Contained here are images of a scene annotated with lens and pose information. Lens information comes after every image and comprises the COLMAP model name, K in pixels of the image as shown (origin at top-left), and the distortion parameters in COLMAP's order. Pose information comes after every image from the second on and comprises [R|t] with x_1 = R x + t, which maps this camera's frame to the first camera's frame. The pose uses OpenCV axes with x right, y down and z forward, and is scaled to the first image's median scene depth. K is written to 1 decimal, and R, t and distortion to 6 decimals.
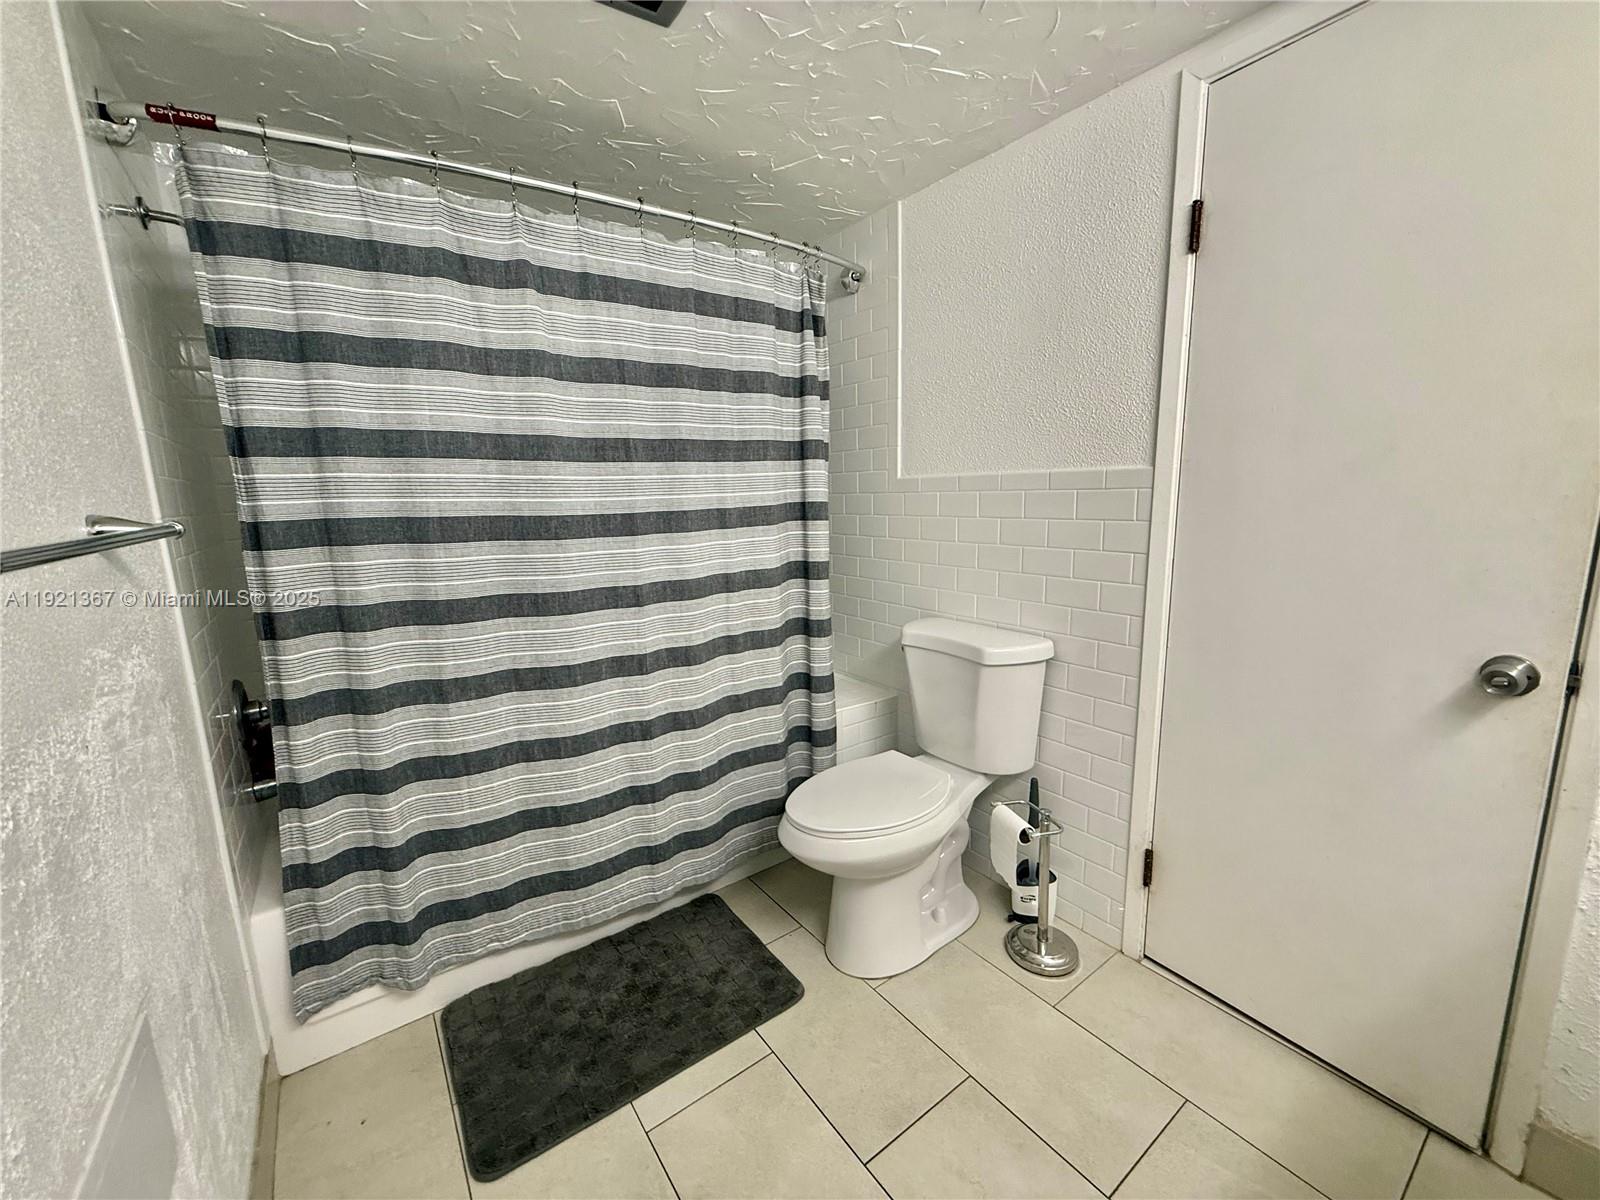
lens RADIAL K [[640.6, 0, 800.0], [0, 640.6, 600.0], [0, 0, 1]] dist [0.001219, -0.000081]
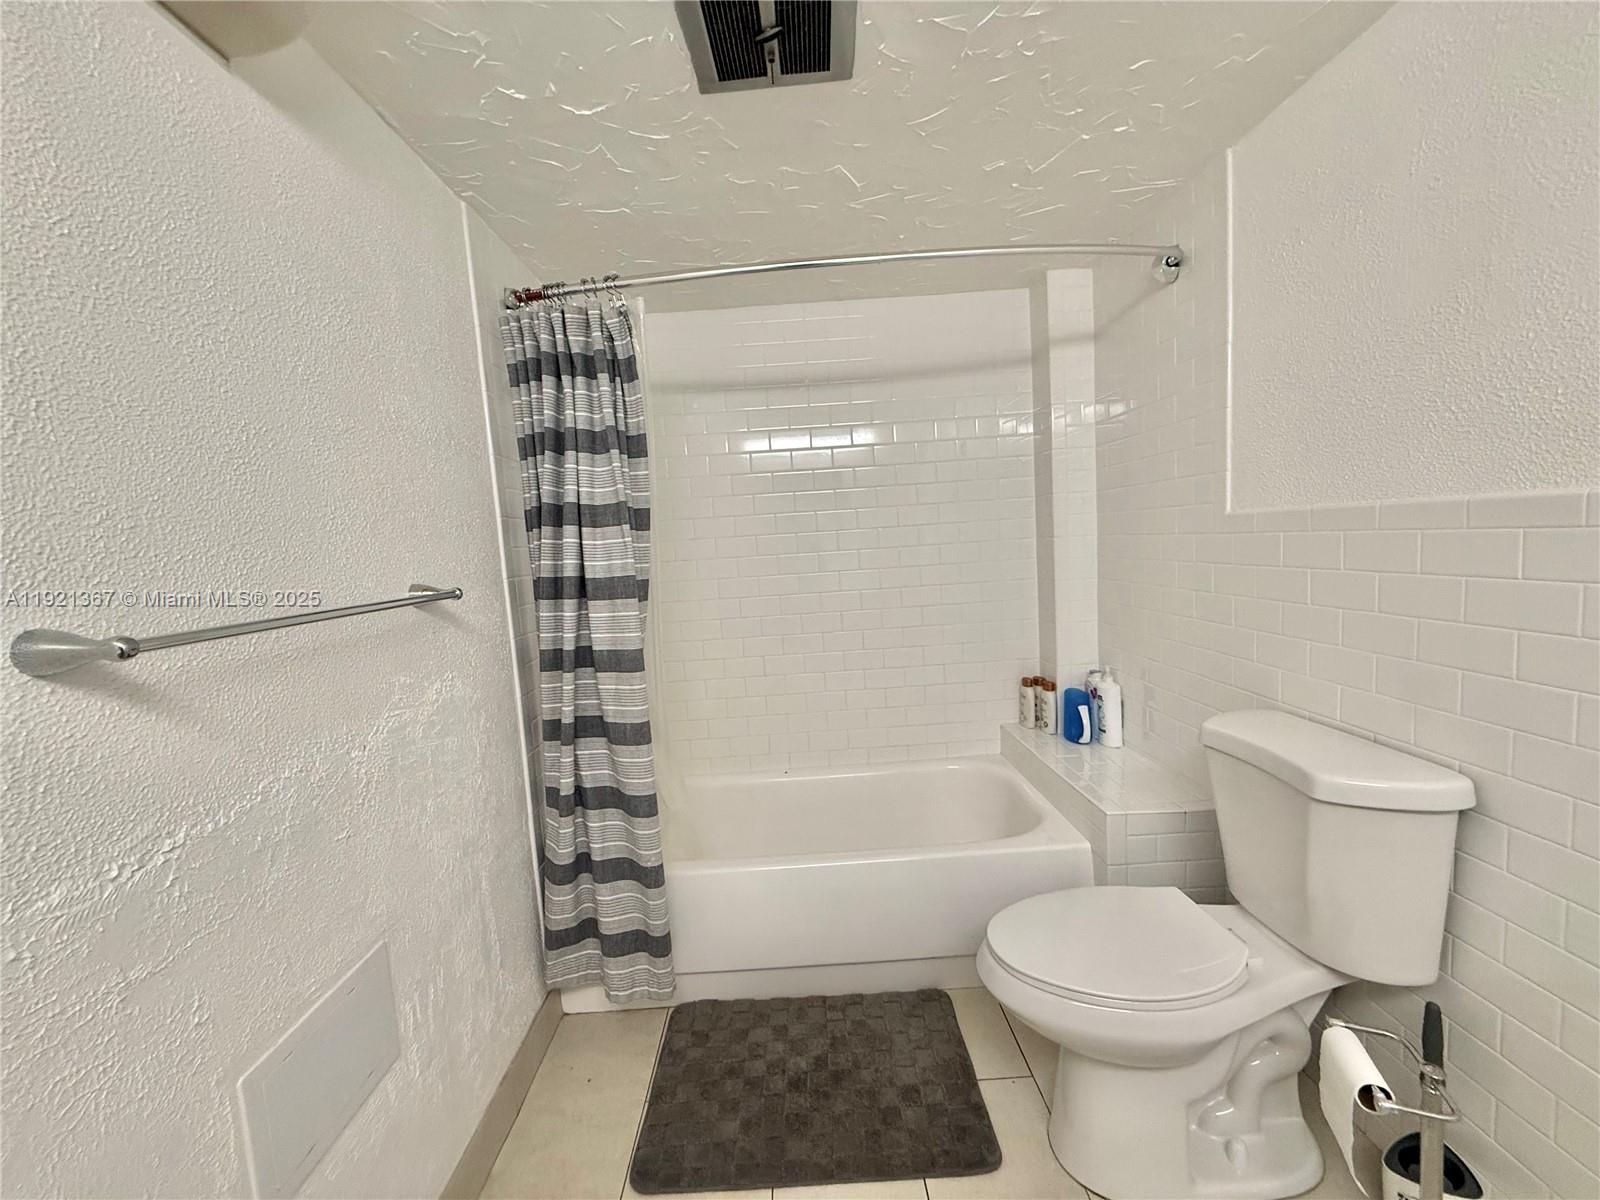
lens RADIAL K [[640.6, 0, 800.0], [0, 640.6, 600.0], [0, 0, 1]] dist [0.001219, -0.000081]
pose [[0.815692, 0.028900, -0.577764, 0.224404], [-0.057730, 0.997832, -0.031591, -0.047652], [0.575599, 0.059123, 0.815592, 0.147150]]
